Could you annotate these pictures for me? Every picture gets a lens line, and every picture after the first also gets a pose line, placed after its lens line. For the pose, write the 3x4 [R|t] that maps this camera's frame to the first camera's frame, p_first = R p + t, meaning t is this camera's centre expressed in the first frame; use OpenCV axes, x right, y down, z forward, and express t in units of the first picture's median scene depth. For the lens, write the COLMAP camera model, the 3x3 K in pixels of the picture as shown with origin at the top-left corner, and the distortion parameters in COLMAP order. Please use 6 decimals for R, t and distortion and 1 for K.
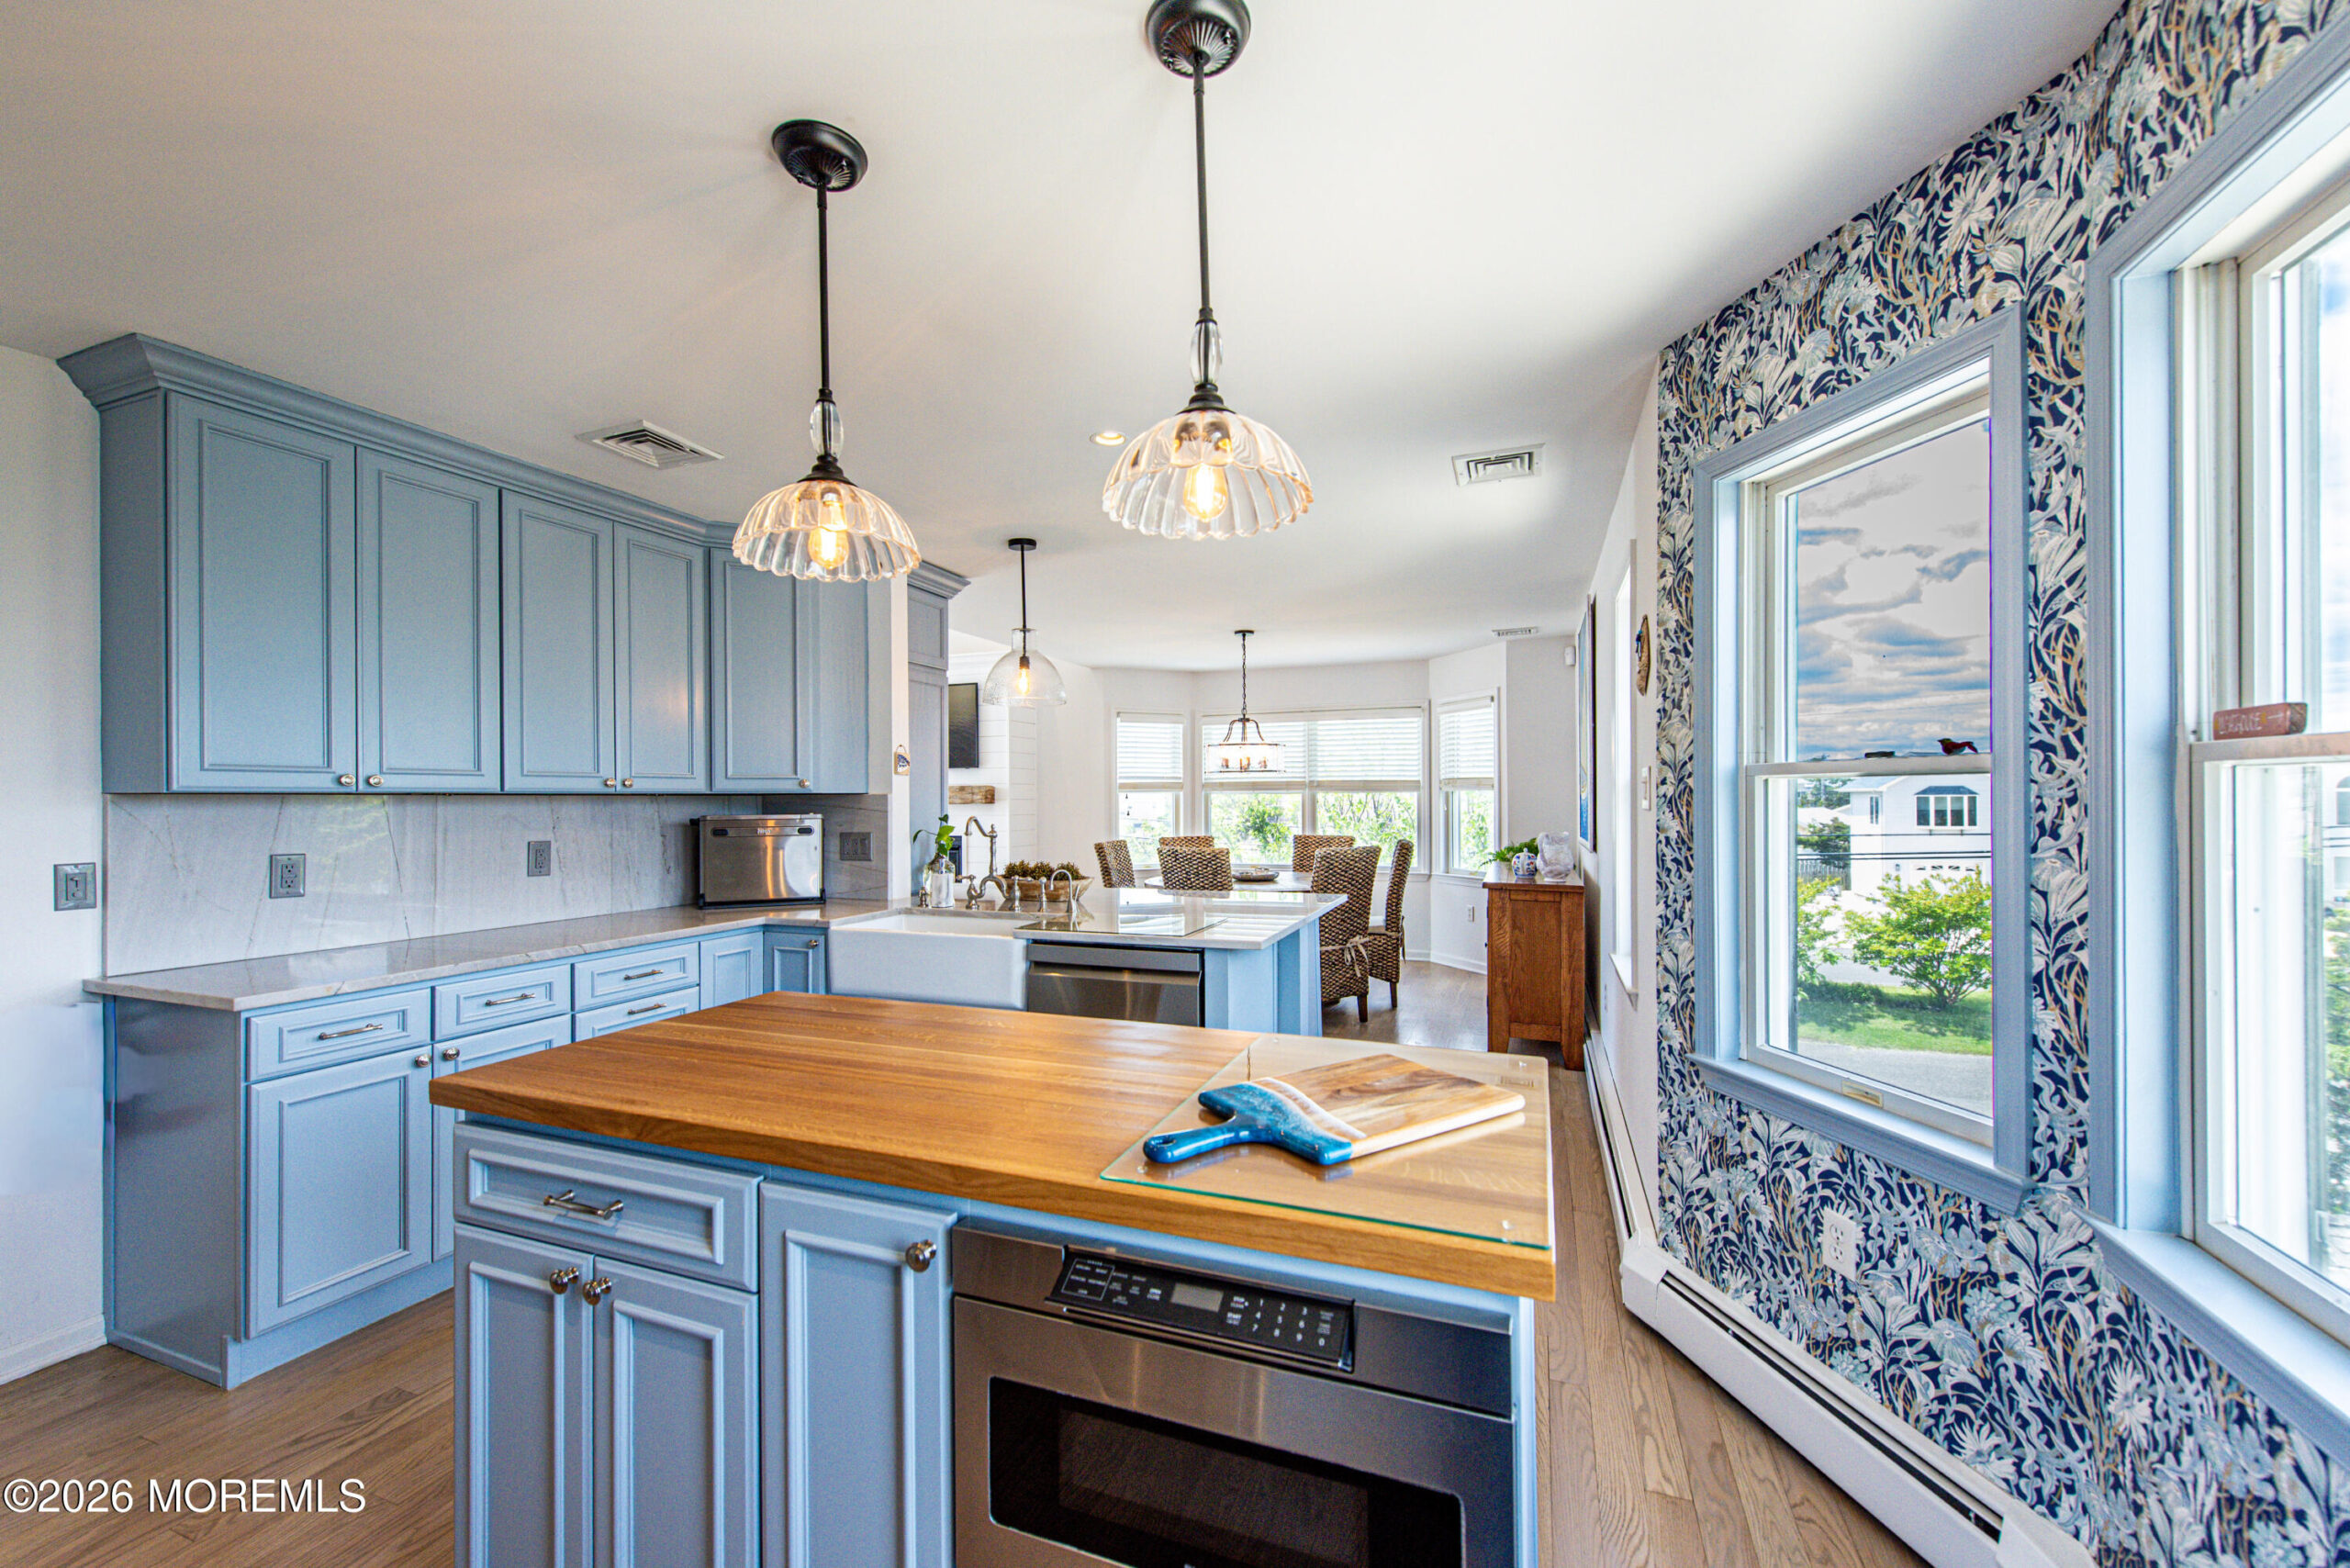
lens RADIAL K [[914.6, 0, 1173.1], [0, 914.6, 795.4], [0, 0, 1]] dist [0.007417, -0.000794]
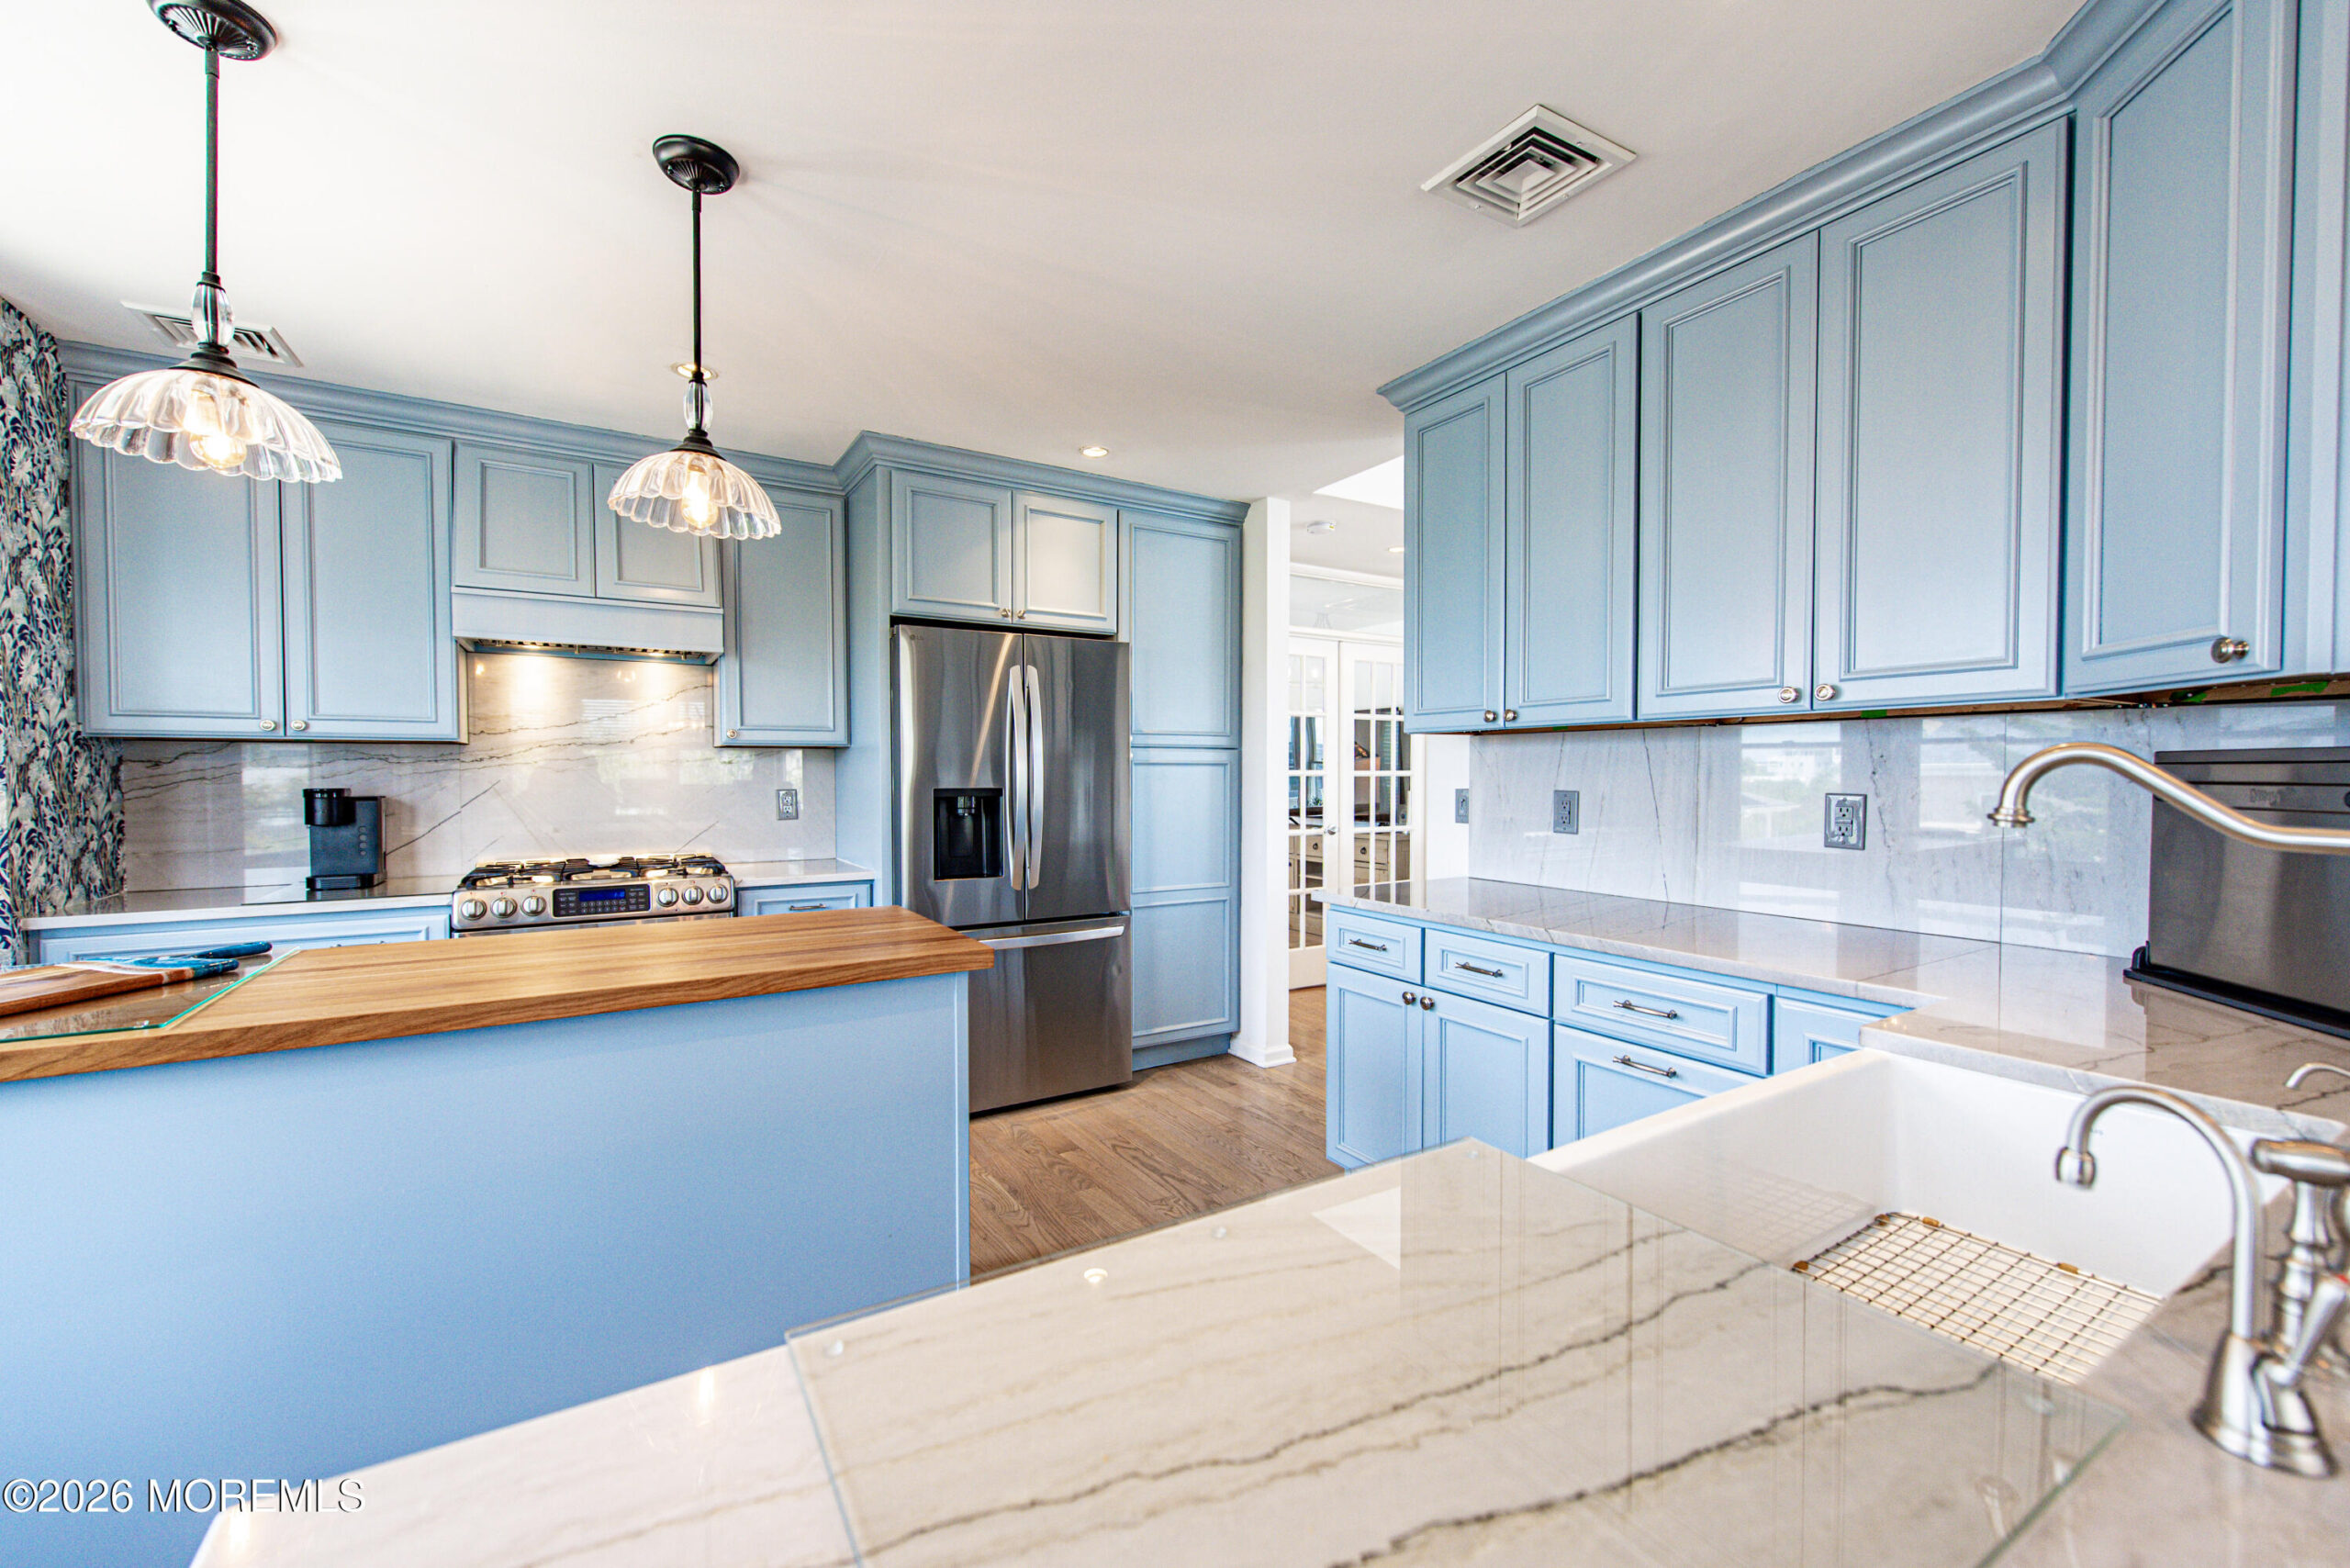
lens RADIAL K [[941.0, 0, 1174.6], [0, 941.0, 797.7], [0, 0, 1]] dist [0.012395, -0.004464]
pose [[-0.603763, 0.028720, -0.796646, 0.125889], [0.008848, 0.999531, 0.029328, 0.036006], [0.797115, 0.010658, -0.603734, 1.261917]]
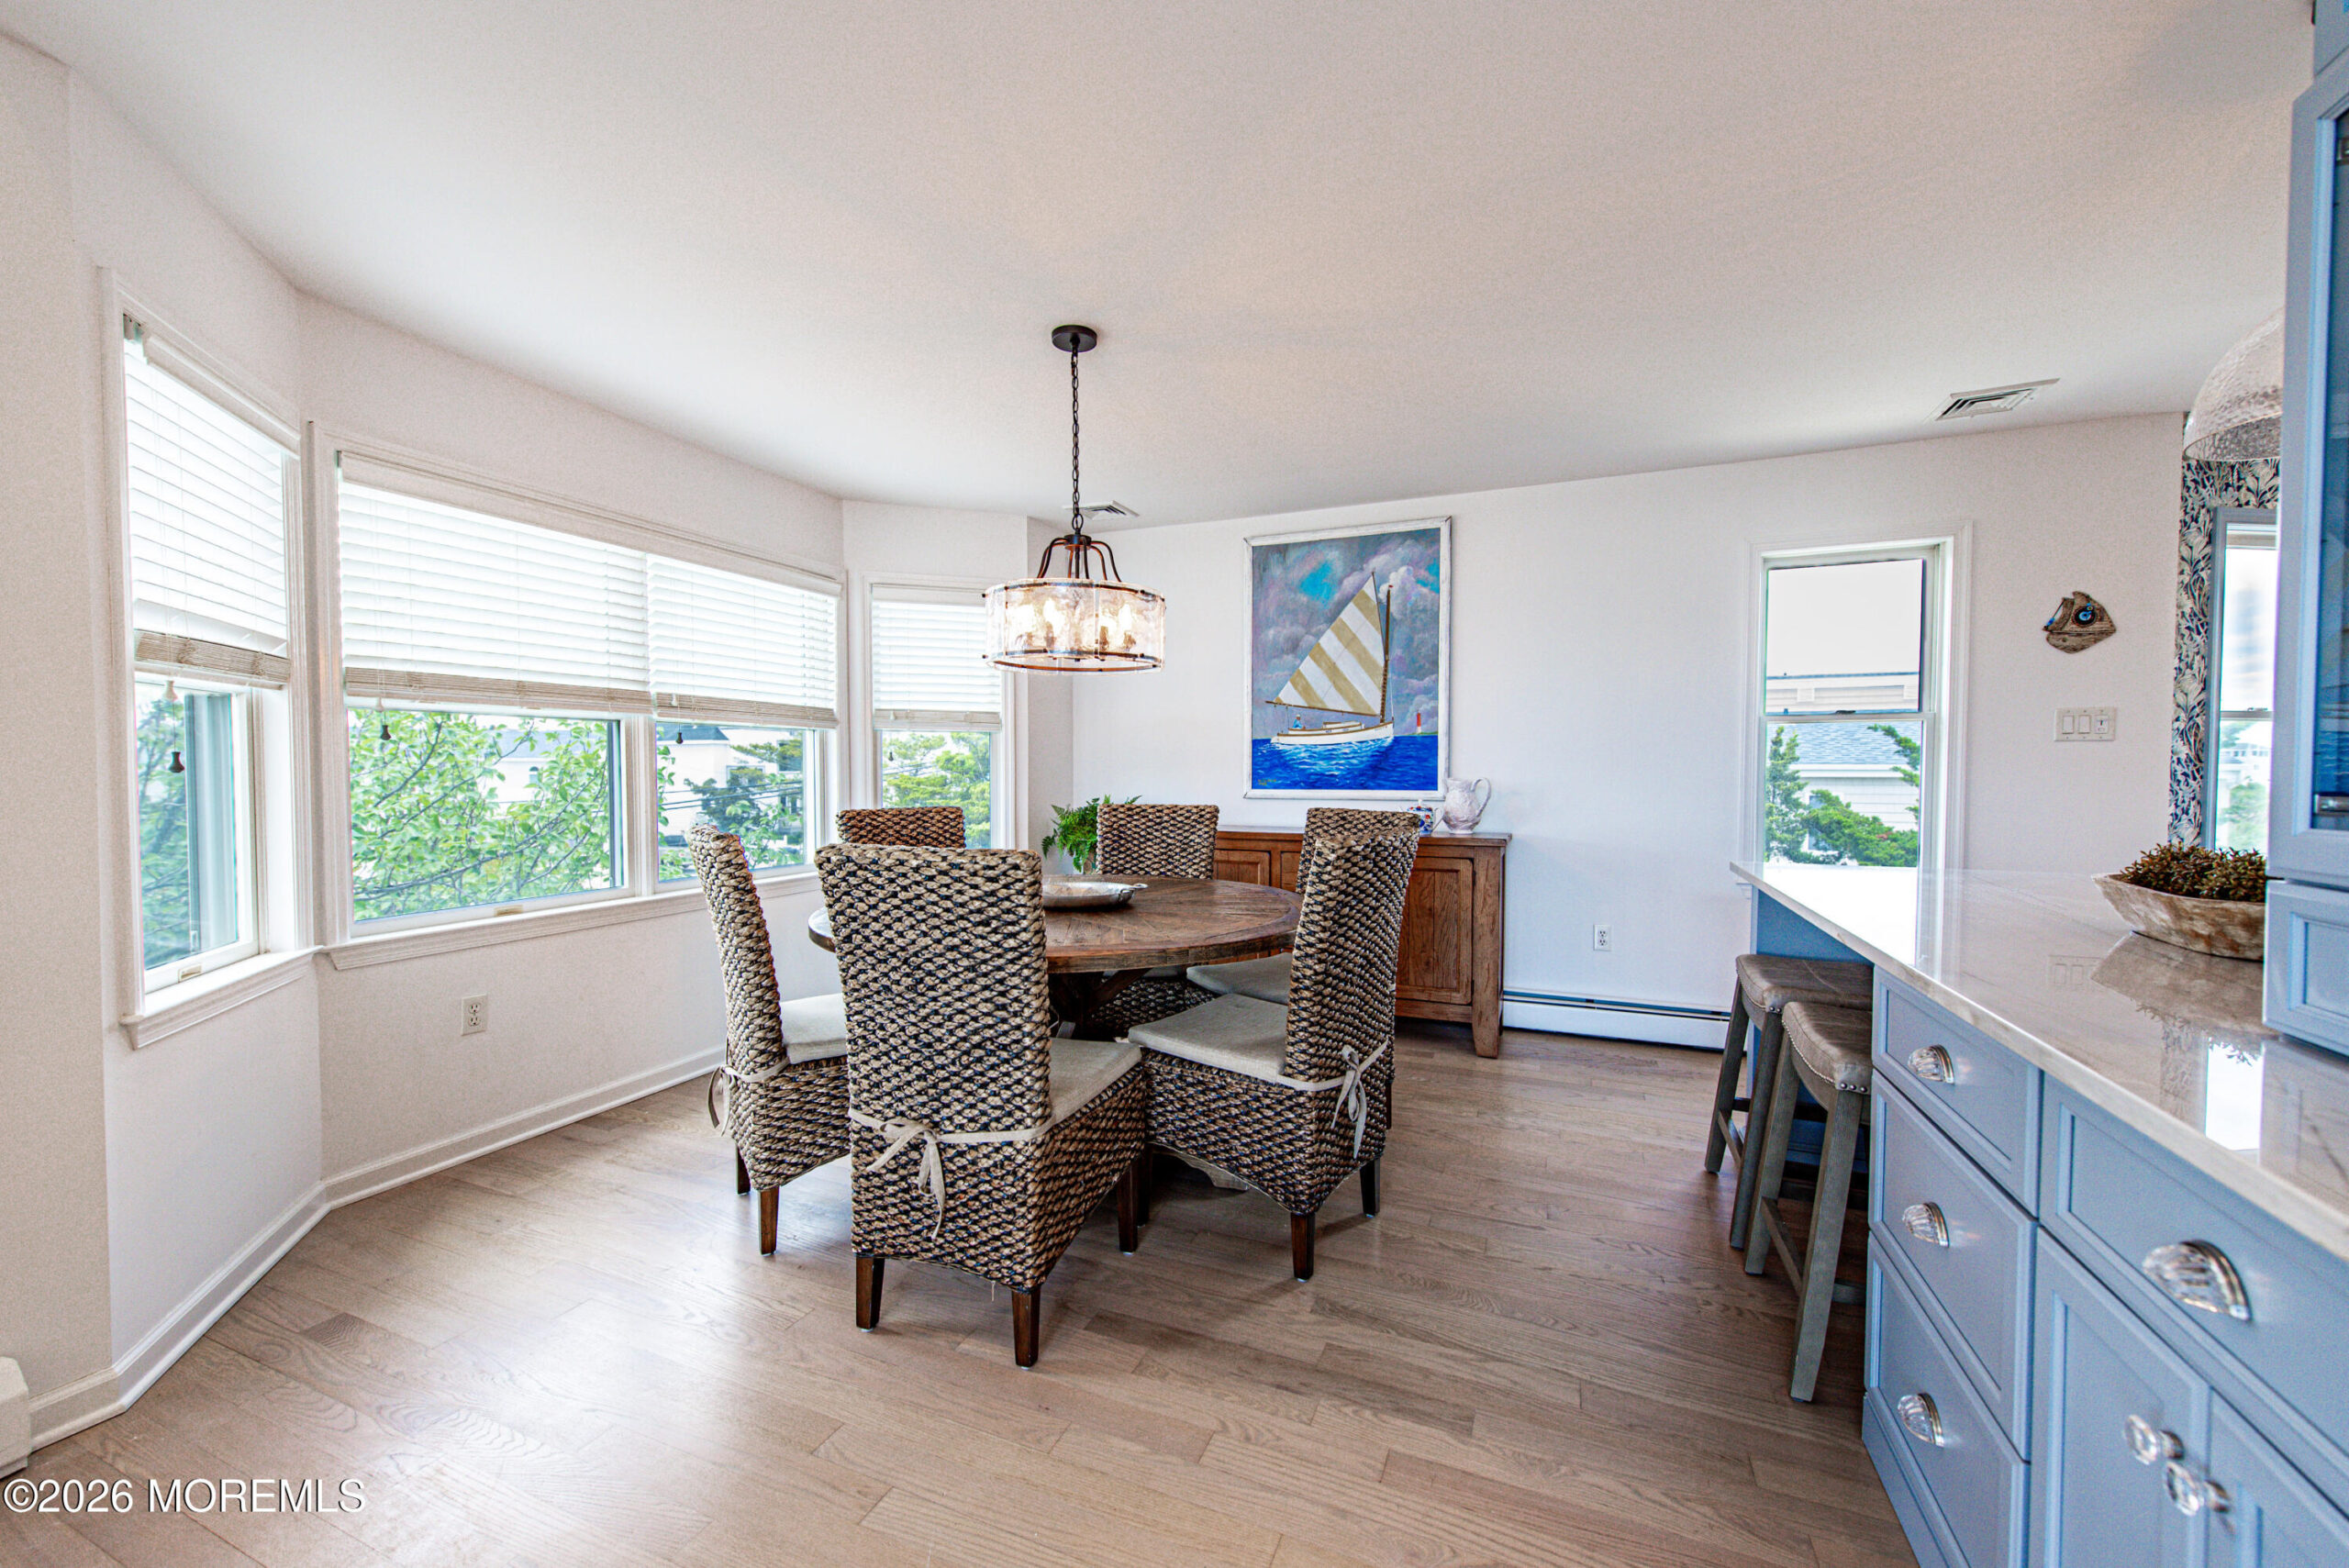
lens RADIAL K [[940.5, 0, 1174.1], [0, 940.5, 797.6], [0, 0, 1]] dist [0.012395, -0.004464]
pose [[0.026124, -0.026633, 0.999304, -0.834052], [-0.001822, 0.999642, 0.026689, 0.059775], [-0.999657, -0.002518, 0.026066, 2.144309]]
